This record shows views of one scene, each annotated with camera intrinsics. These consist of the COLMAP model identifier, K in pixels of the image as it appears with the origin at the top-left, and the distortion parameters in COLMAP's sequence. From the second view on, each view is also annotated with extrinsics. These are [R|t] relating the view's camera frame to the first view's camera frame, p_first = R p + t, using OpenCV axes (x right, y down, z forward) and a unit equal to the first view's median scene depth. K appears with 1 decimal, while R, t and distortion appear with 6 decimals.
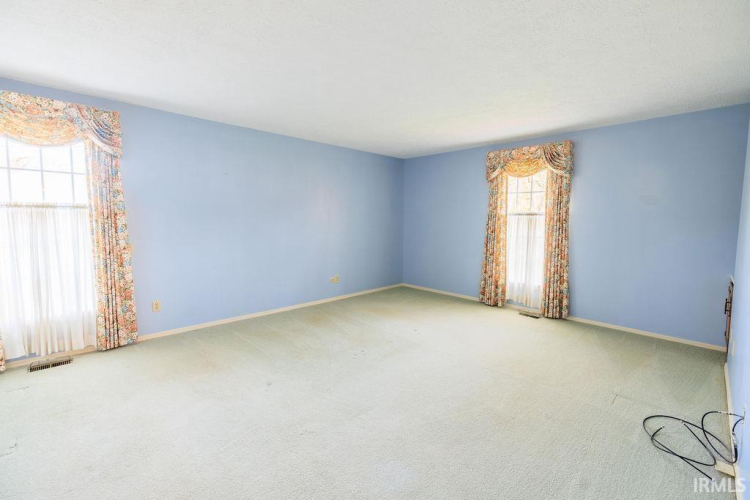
lens RADIAL K [[317.2, 0, 375.5], [0, 317.2, 244.4], [0, 0, 1]] dist [0.000453, 0.000061]
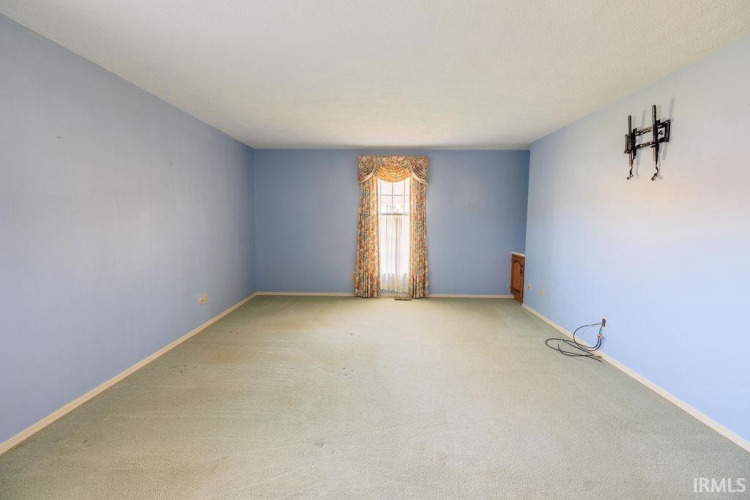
lens RADIAL K [[326.8, 0, 375.0], [0, 326.8, 250.0], [0, 0, 1]] dist [-0.002456, -0.000021]
pose [[0.718697, -0.077522, 0.690988, -0.409923], [0.056645, 0.996990, 0.052936, -0.031124], [-0.693012, 0.001096, 0.720925, 0.180601]]
